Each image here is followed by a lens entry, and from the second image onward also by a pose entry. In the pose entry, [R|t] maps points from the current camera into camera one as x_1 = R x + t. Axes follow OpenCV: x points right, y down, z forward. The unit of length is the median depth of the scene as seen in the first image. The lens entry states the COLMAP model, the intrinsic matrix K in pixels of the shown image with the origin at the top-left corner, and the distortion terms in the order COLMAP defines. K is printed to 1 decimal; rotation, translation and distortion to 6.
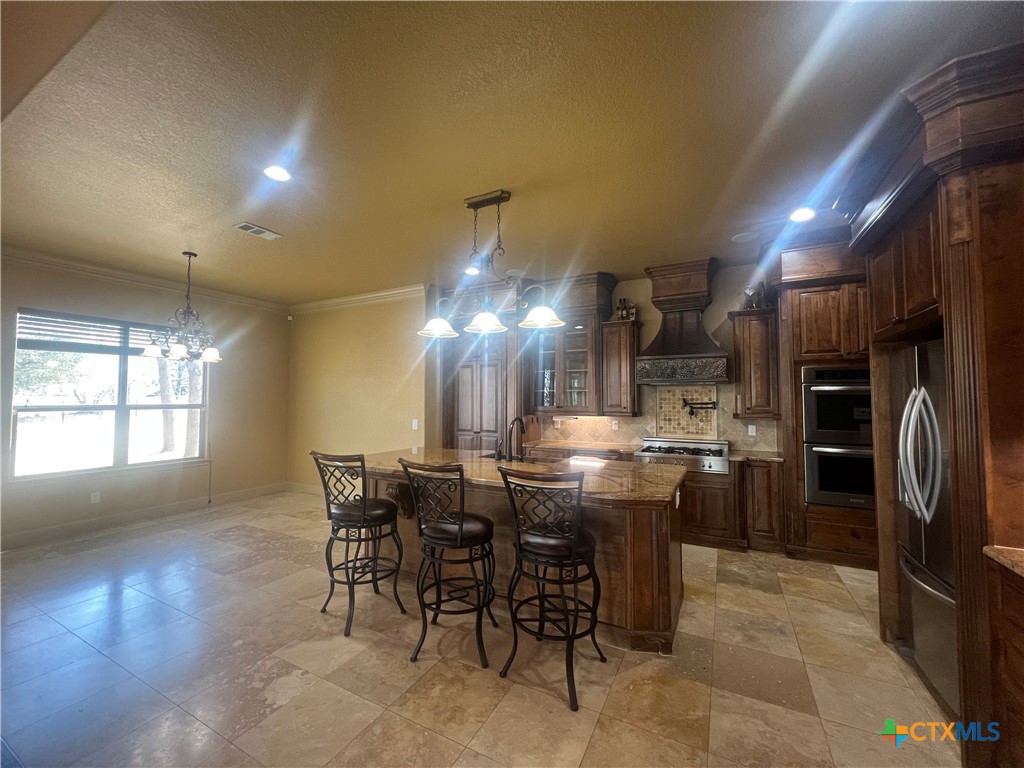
lens RADIAL K [[408.4, 0, 508.9], [0, 408.4, 382.3], [0, 0, 1]] dist [-0.002325, 0.000209]
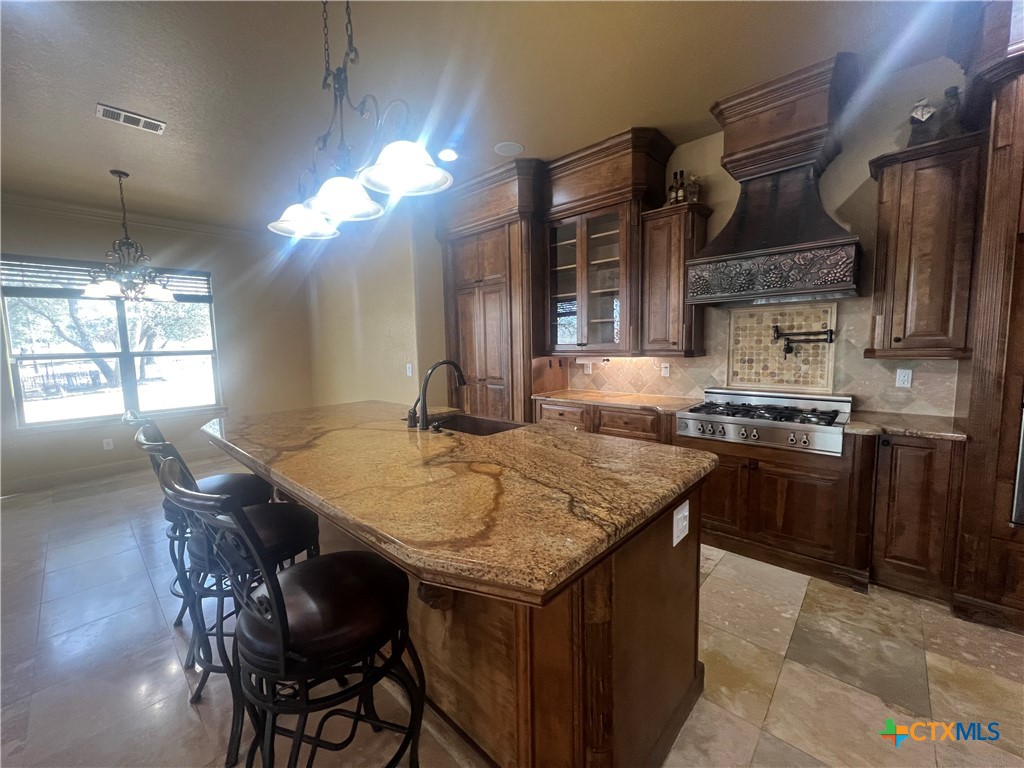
lens RADIAL K [[408.4, 0, 508.8], [0, 408.4, 381.9], [0, 0, 1]] dist [-0.002325, 0.000209]
pose [[0.965951, 0.002343, -0.258716, 0.237449], [0.033697, 0.990303, 0.134779, 0.031271], [0.256523, -0.138908, 0.956504, 0.354100]]
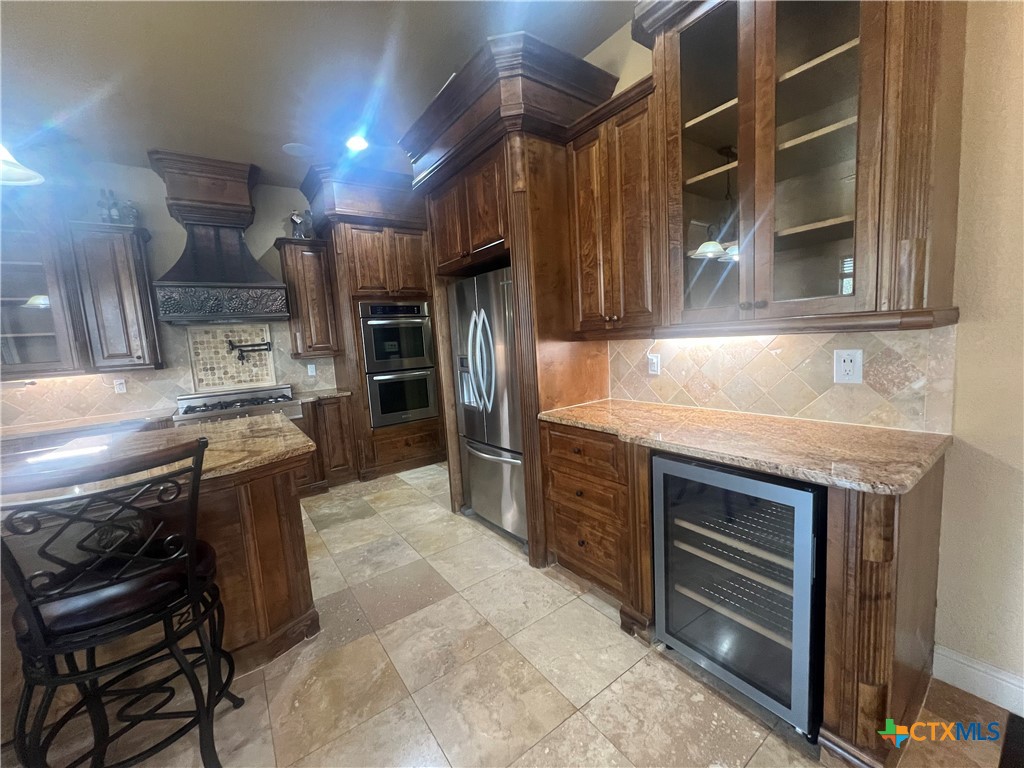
lens RADIAL K [[408.4, 0, 508.4], [0, 408.4, 382.5], [0, 0, 1]] dist [-0.002325, 0.000209]
pose [[0.446430, -0.128859, 0.885492, -0.059097], [0.026851, 0.991060, 0.130685, 0.037545], [-0.894416, -0.034565, 0.445899, 0.173064]]
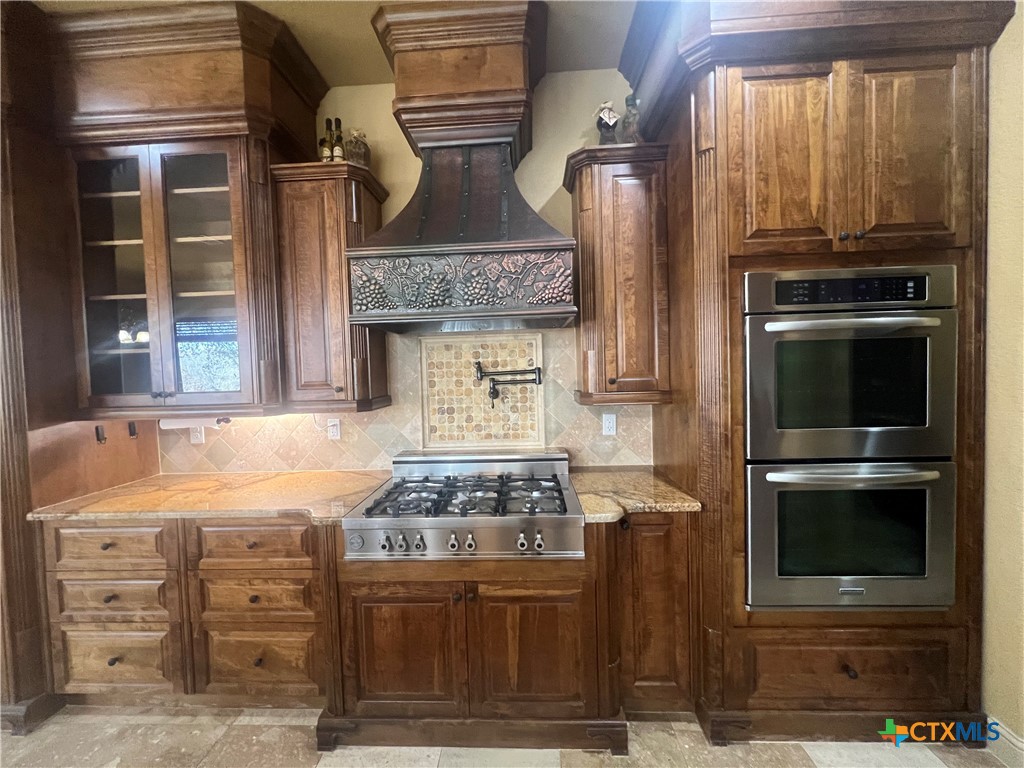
lens RADIAL K [[408.4, 0, 508.5], [0, 408.4, 382.1], [0, 0, 1]] dist [-0.002325, 0.000209]
pose [[0.903816, -0.044878, 0.425561, 0.317825], [0.013864, 0.997034, 0.075699, 0.032898], [-0.427696, -0.062518, 0.901758, 0.690019]]
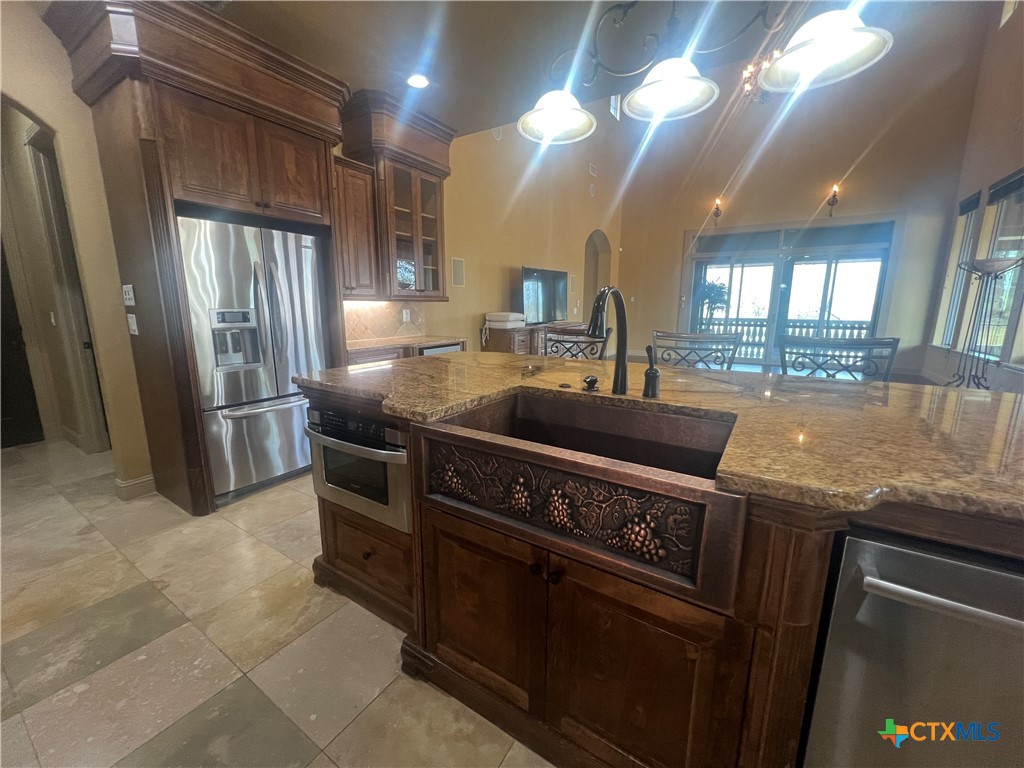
lens RADIAL K [[408.4, 0, 508.9], [0, 408.4, 381.8], [0, 0, 1]] dist [-0.002325, 0.000209]
pose [[-0.996227, -0.019336, 0.084604, 0.064373], [-0.006906, 0.989435, 0.144809, 0.098533], [-0.086510, 0.143679, -0.985836, 1.155467]]
